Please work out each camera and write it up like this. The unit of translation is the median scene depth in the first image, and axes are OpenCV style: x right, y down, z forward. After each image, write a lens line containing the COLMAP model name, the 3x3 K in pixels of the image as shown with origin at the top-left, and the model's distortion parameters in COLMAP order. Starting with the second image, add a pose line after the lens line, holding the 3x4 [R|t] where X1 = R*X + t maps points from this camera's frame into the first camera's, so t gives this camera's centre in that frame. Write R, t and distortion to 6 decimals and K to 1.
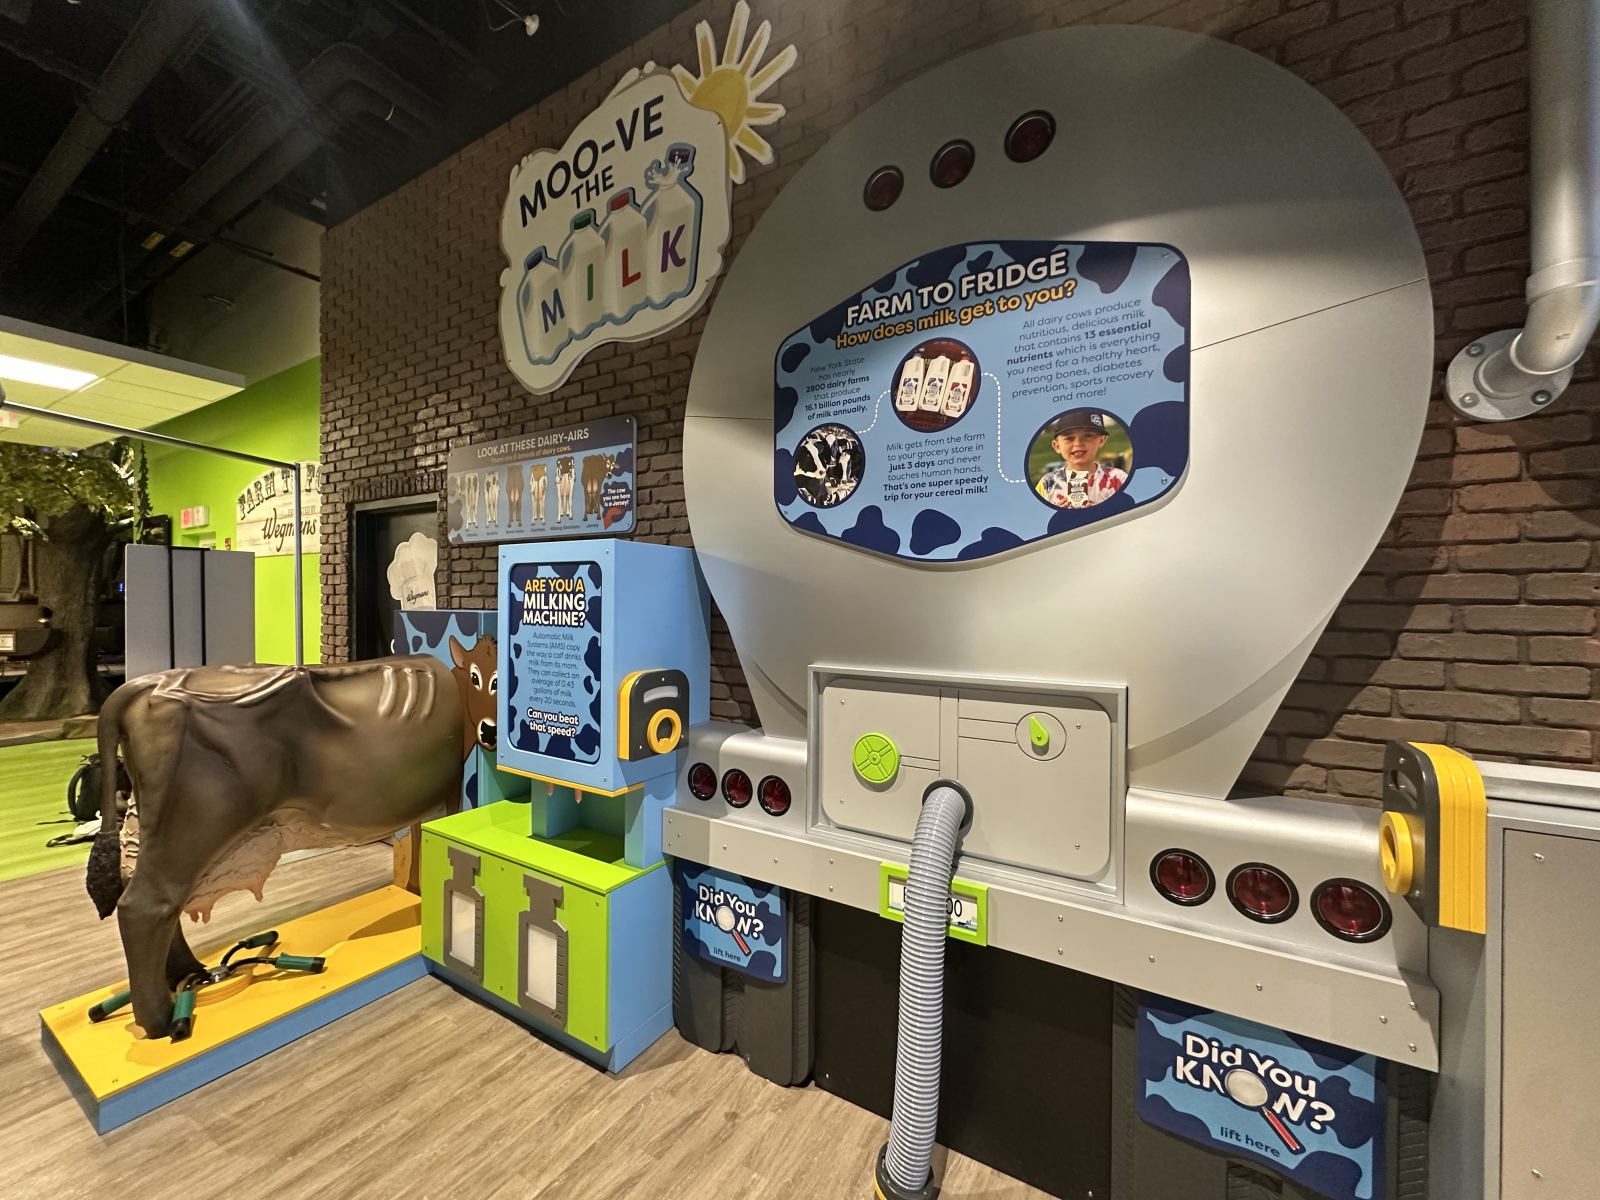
lens RADIAL K [[633.5, 0, 799.8], [0, 633.5, 601.6], [0, 0, 1]] dist [-0.003182, 0.000609]
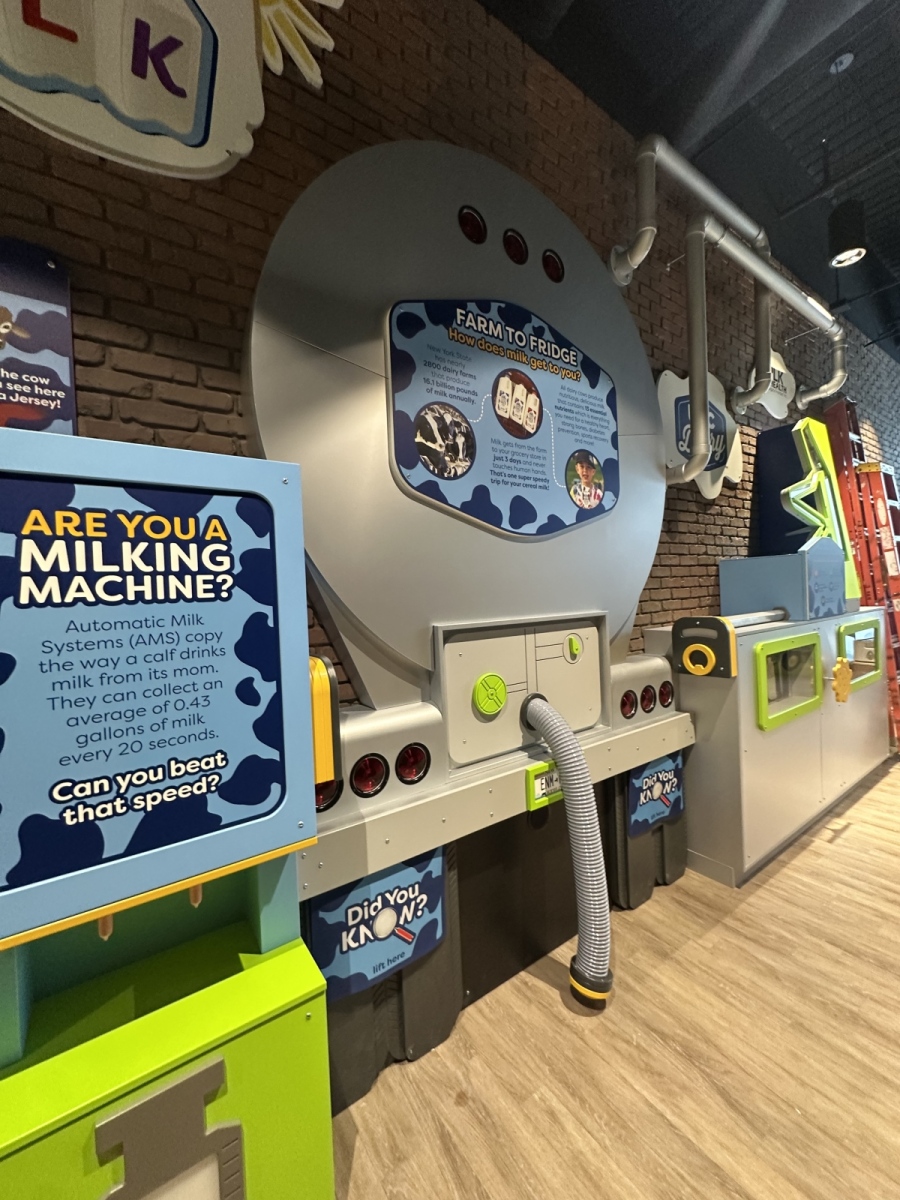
lens RADIAL K [[477.1, 0, 450.0], [0, 477.1, 600.0], [0, 0, 1]] dist [-0.004520, 0.000857]
pose [[0.406694, -0.034625, 0.912908, -0.747398], [0.050182, 0.998619, 0.015520, 0.049293], [-0.912185, 0.039500, 0.407870, 0.697345]]
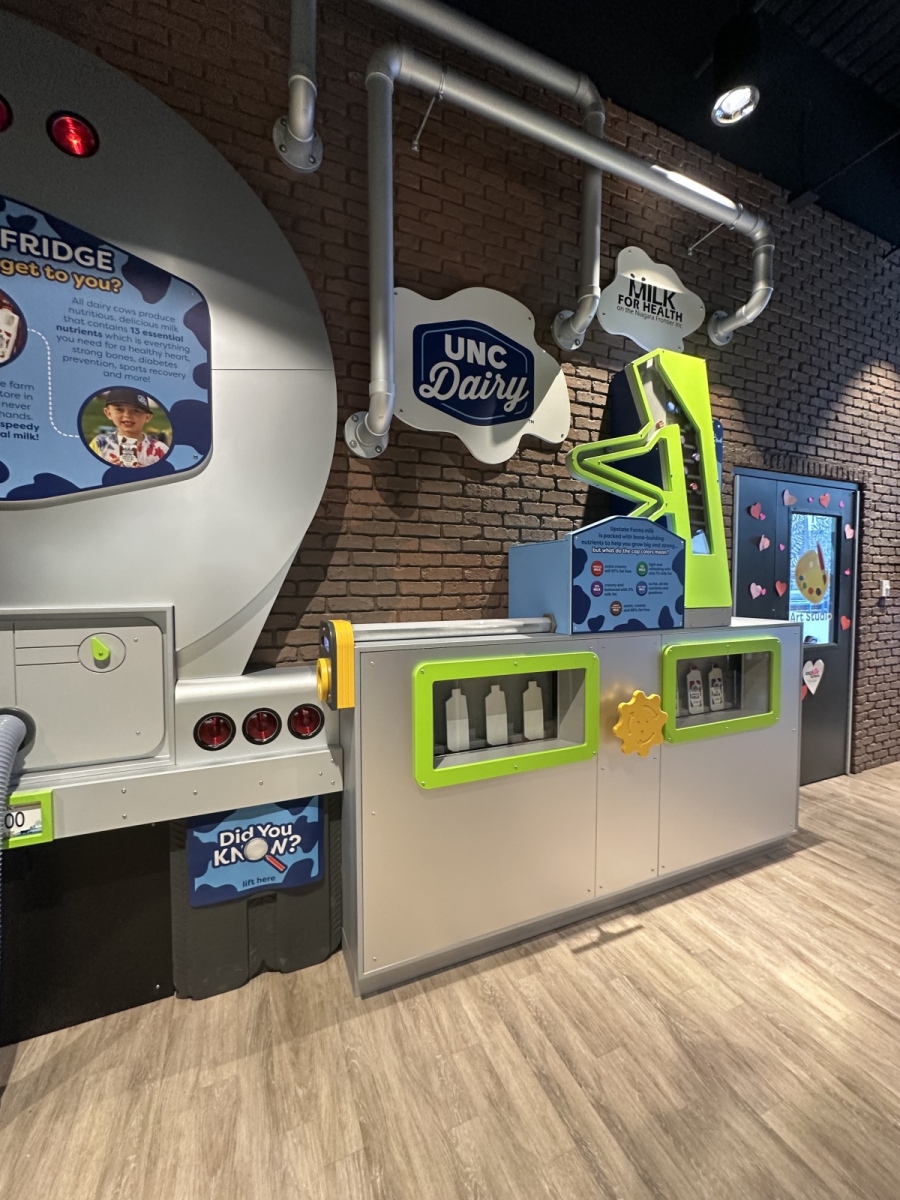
lens RADIAL K [[477.1, 0, 450.0], [0, 477.1, 600.0], [0, 0, 1]] dist [-0.004520, 0.000857]
pose [[0.582305, -0.035929, 0.812176, 0.027330], [0.007953, 0.999227, 0.038502, 0.072246], [-0.812932, -0.015961, 0.582140, -0.064351]]
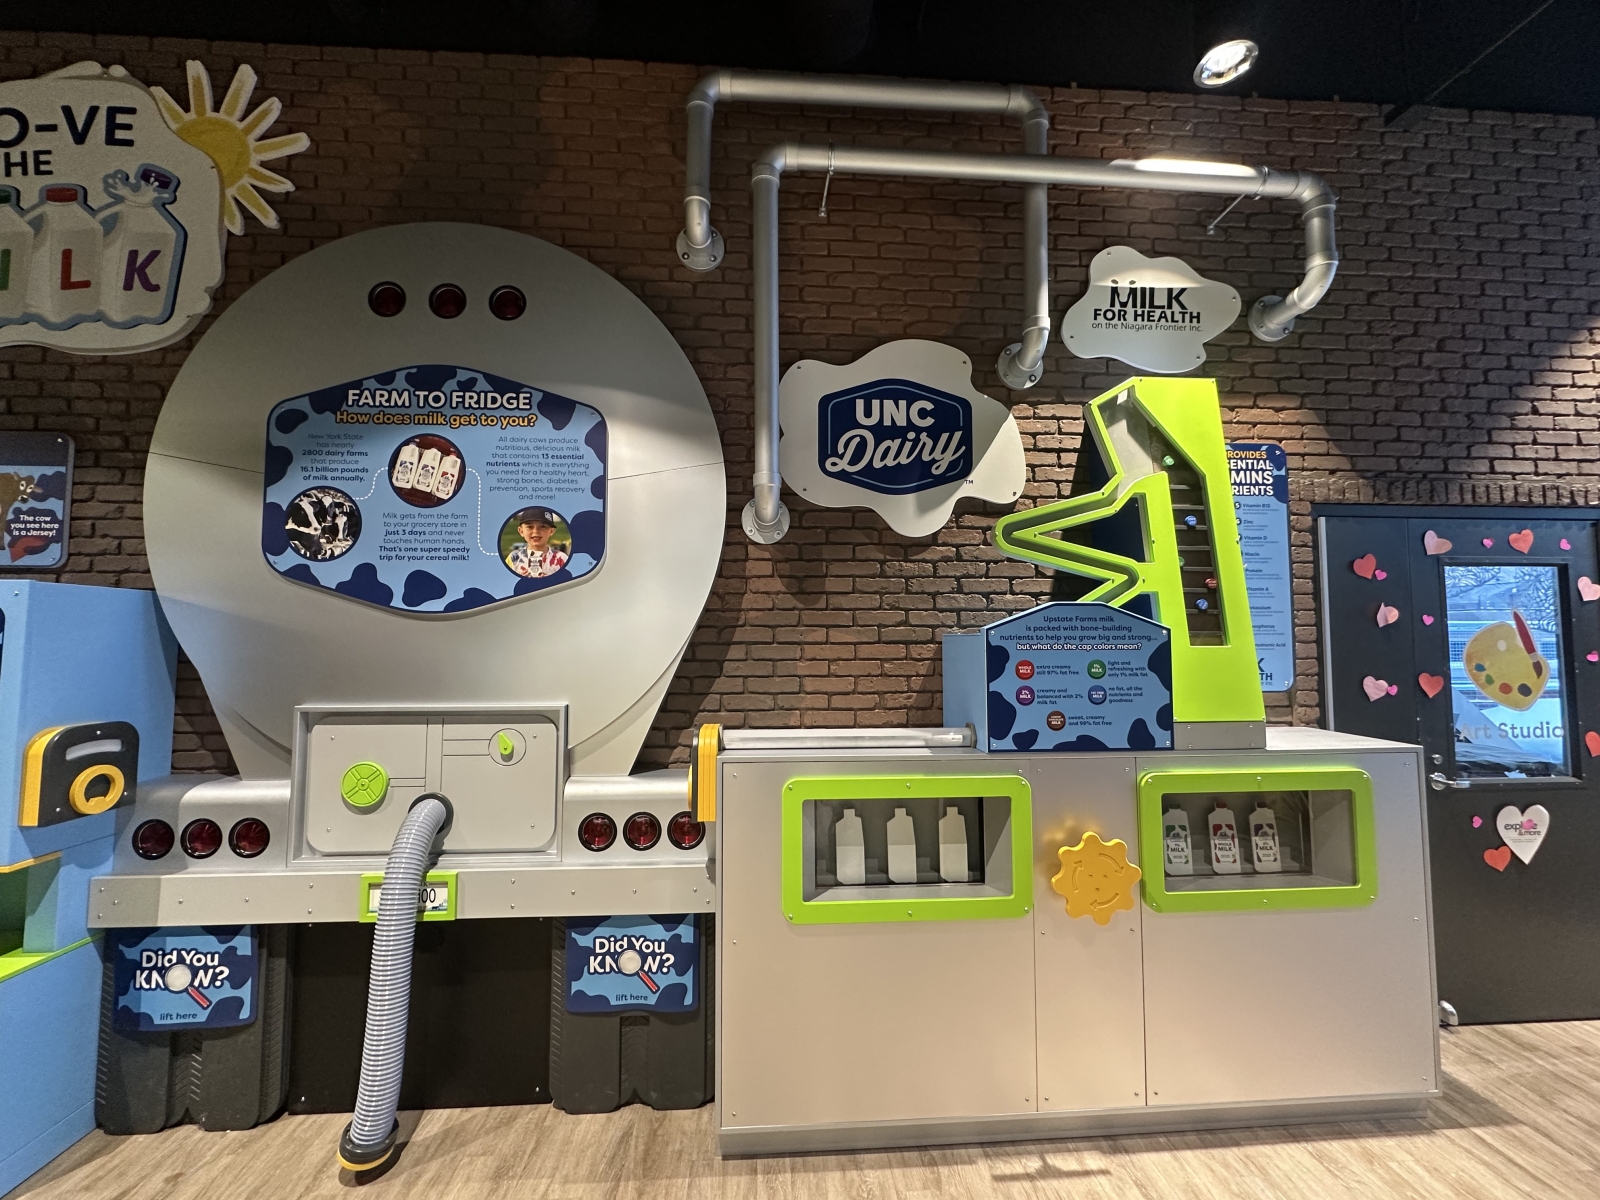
lens RADIAL K [[636.1, 0, 802.6], [0, 636.1, 601.2], [0, 0, 1]] dist [-0.004520, 0.000857]
pose [[0.822043, 0.026853, 0.568791, 0.110608], [0.007776, 0.998265, -0.058367, -0.008374], [-0.569372, 0.052403, 0.820408, -0.400042]]
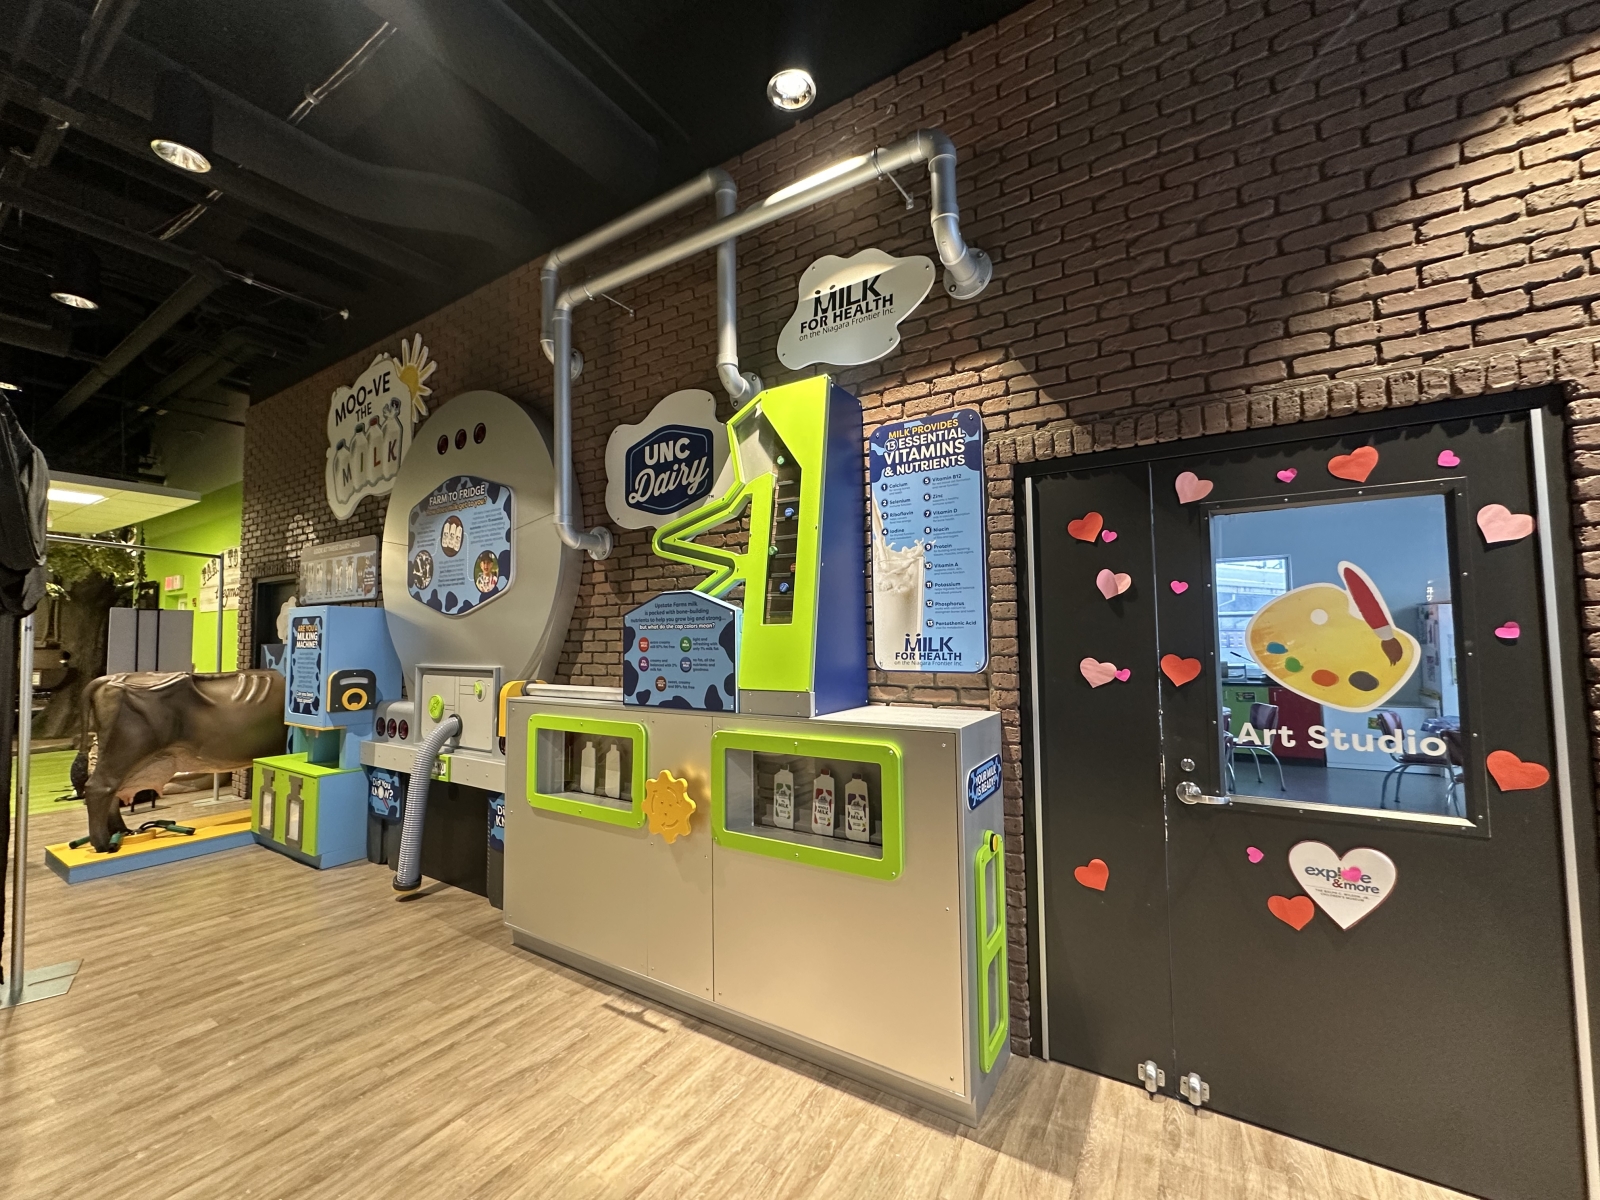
lens RADIAL K [[636.1, 0, 802.6], [0, 636.1, 601.2], [0, 0, 1]] dist [-0.004520, 0.000857]
pose [[0.999719, -0.017148, -0.016355, 1.407929], [0.016110, 0.997971, -0.061599, 0.043580], [0.017378, 0.061318, 0.997967, -1.143407]]
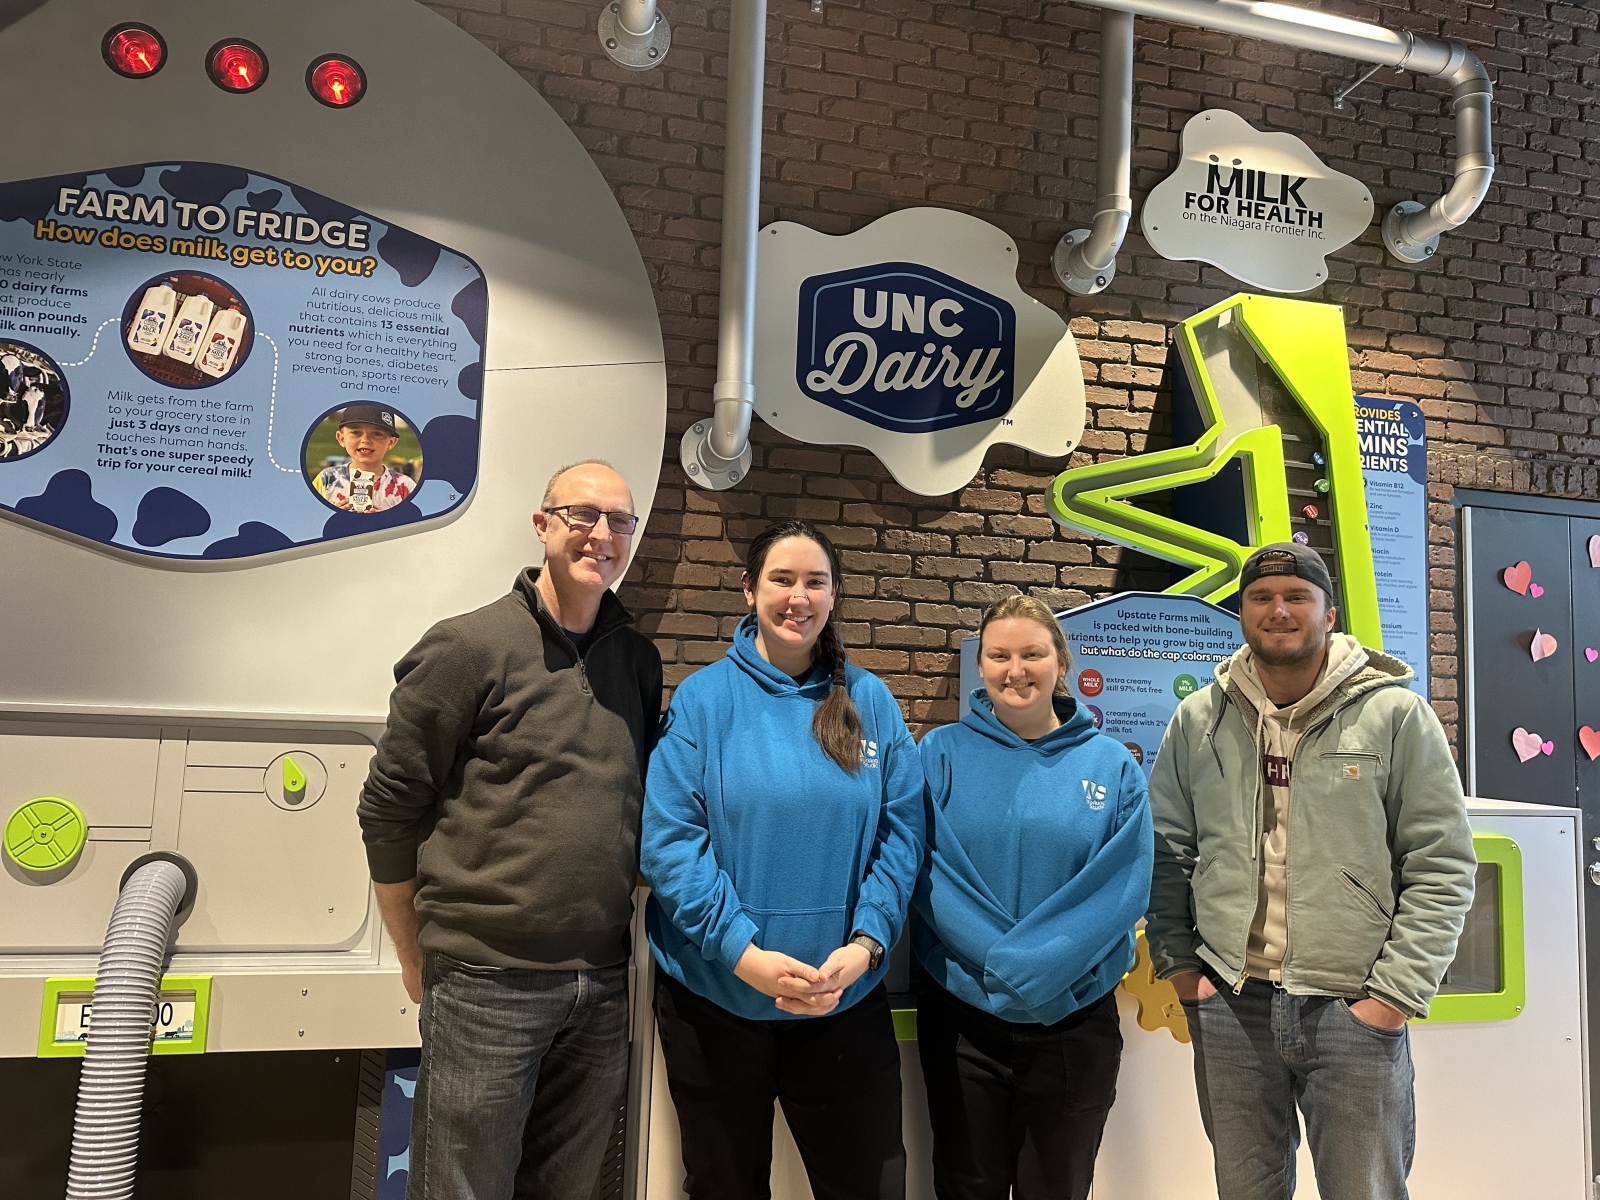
lens RADIAL K [[1093.1, 0, 798.2], [0, 1093.1, 590.3], [0, 0, 1]] dist [0.081190, -0.121149]
pose [[0.719224, 0.093546, 0.688452, -0.143707], [-0.031968, 0.994301, -0.101708, 0.081913], [-0.694043, 0.051143, 0.718115, -0.439361]]
